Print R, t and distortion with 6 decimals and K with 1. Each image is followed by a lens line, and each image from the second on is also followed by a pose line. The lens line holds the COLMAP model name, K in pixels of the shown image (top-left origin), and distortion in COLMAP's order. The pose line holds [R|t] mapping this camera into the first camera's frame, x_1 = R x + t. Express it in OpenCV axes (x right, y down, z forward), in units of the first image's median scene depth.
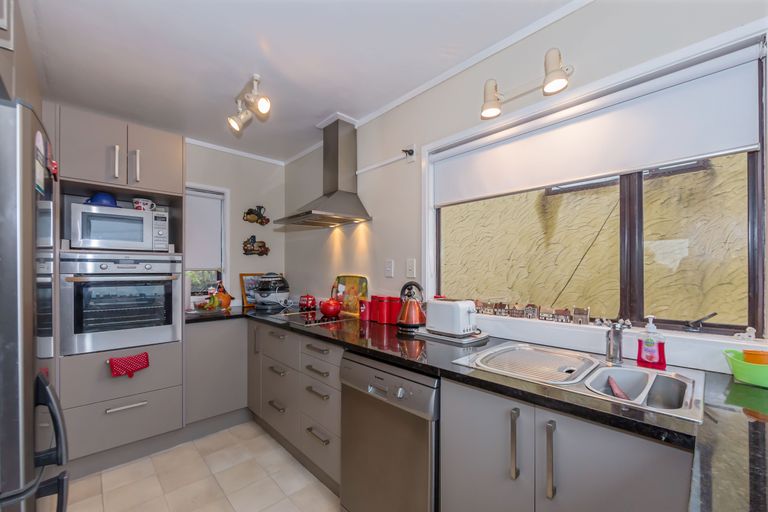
lens RADIAL K [[312.0, 0, 384.3], [0, 312.0, 270.8], [0, 0, 1]] dist [-0.000097, 0.000087]
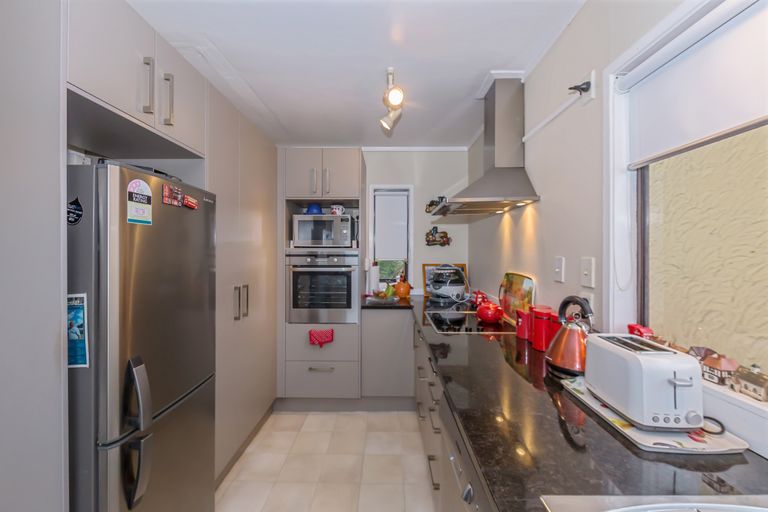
lens RADIAL K [[297.6, 0, 384.5], [0, 297.6, 250.7], [0, 0, 1]] dist [-0.002486, -0.000038]
pose [[0.717920, -0.000280, -0.696126, 0.184907], [-0.002281, 0.999994, -0.002754, -0.042550], [0.696122, 0.003565, 0.717915, 0.258205]]
